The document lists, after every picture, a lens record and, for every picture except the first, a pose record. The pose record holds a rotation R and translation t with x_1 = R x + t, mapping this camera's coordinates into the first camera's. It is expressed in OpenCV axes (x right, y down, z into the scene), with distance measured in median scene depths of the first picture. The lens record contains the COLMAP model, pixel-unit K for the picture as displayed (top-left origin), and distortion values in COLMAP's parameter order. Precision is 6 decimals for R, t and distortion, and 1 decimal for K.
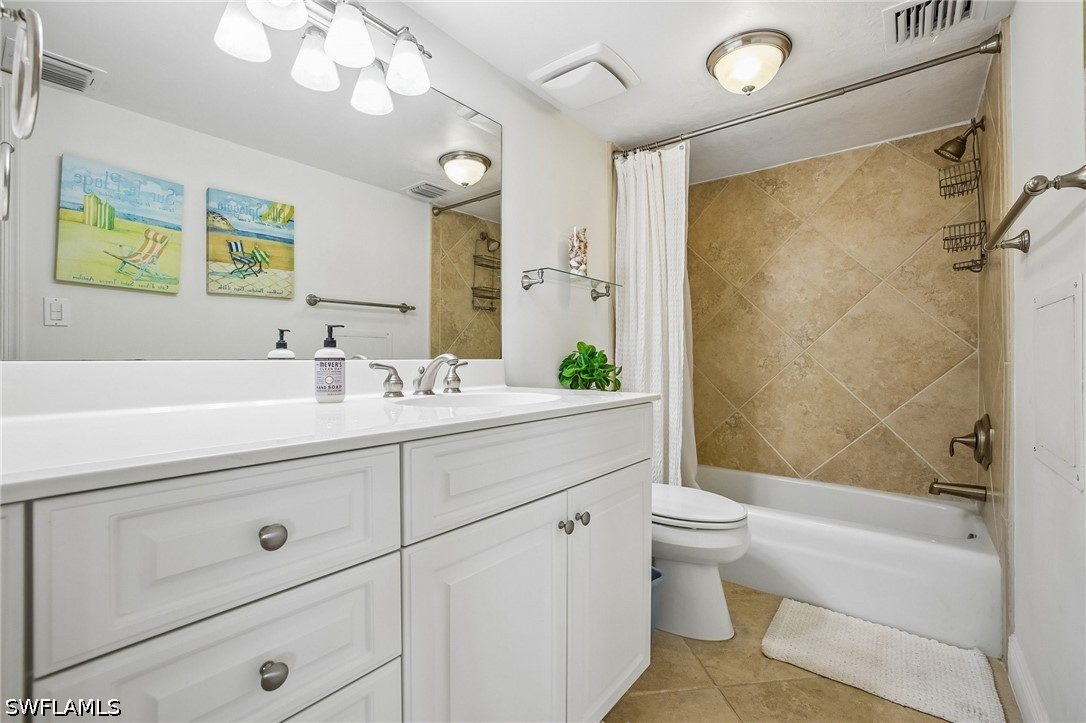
lens RADIAL K [[472.2, 0, 542.9], [0, 472.2, 359.8], [0, 0, 1]] dist [-0.032290, 0.004634]
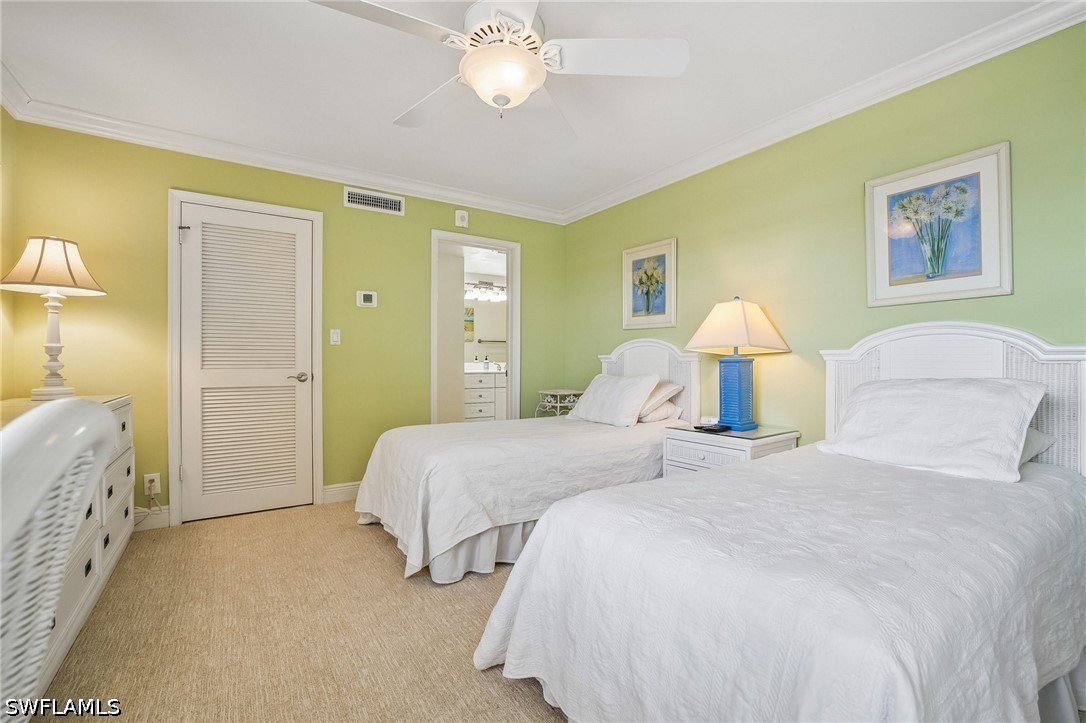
lens RADIAL K [[472.2, 0, 541.8], [0, 472.2, 360.1], [0, 0, 1]] dist [-0.032290, 0.004634]
pose [[0.954898, 0.001712, -0.296930, 0.745684], [-0.001303, 0.999998, 0.001577, -0.016314], [0.296932, -0.001119, 0.954898, -1.682758]]
